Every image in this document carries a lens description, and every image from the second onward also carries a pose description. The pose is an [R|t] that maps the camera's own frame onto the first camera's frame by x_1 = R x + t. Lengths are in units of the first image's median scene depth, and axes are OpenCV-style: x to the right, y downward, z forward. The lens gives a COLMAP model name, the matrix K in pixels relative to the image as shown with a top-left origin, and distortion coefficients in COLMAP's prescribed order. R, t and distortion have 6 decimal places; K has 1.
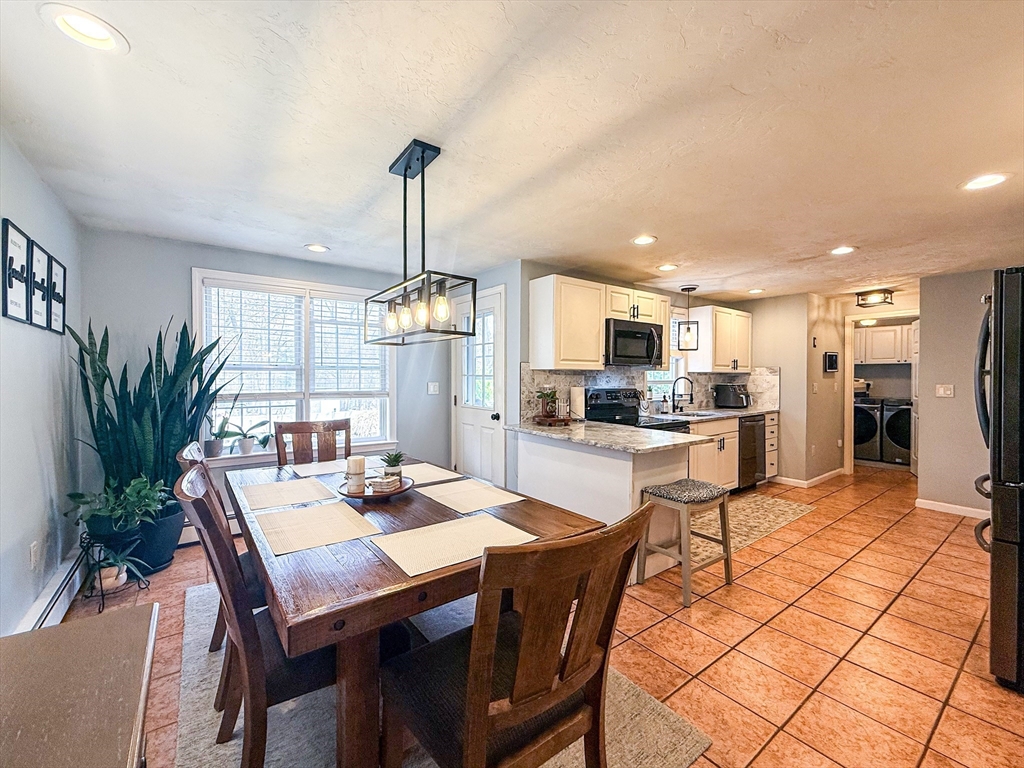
lens RADIAL K [[423.7, 0, 511.2], [0, 423.7, 380.4], [0, 0, 1]] dist [0.003481, 0.000282]
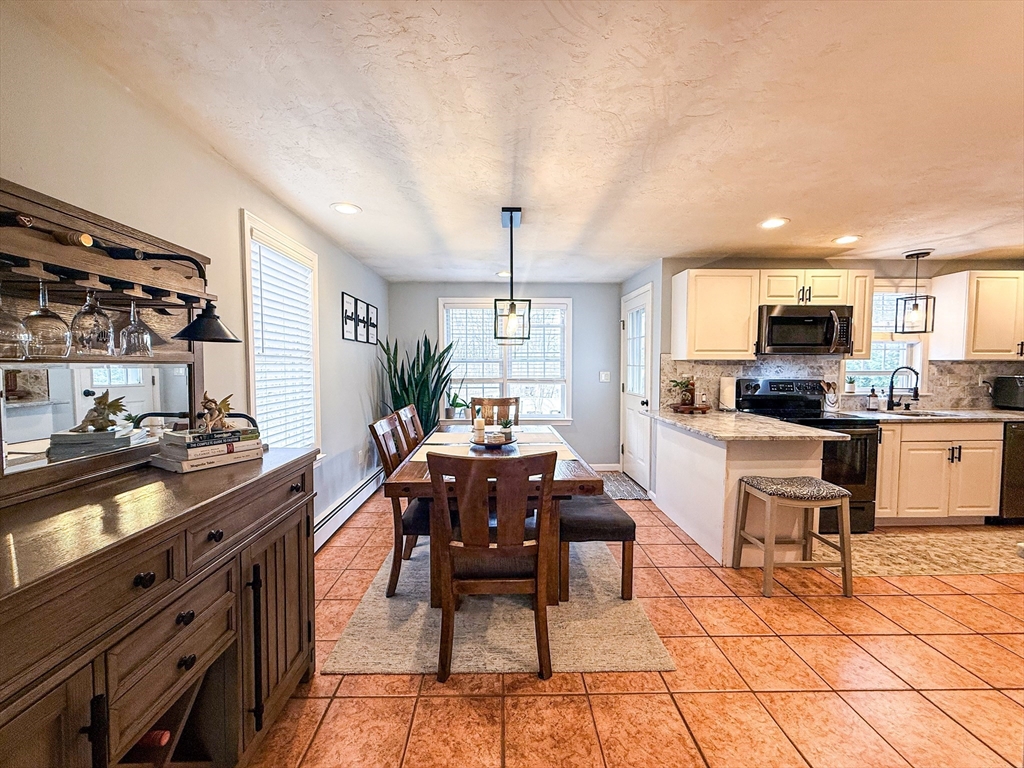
lens RADIAL K [[407.2, 0, 508.4], [0, 407.2, 384.6], [0, 0, 1]] dist [-0.002187, 0.000362]
pose [[0.815614, 0.024400, -0.578081, 0.285729], [-0.002989, 0.999275, 0.037962, -0.001411], [0.578588, -0.029234, 0.815096, -0.076211]]
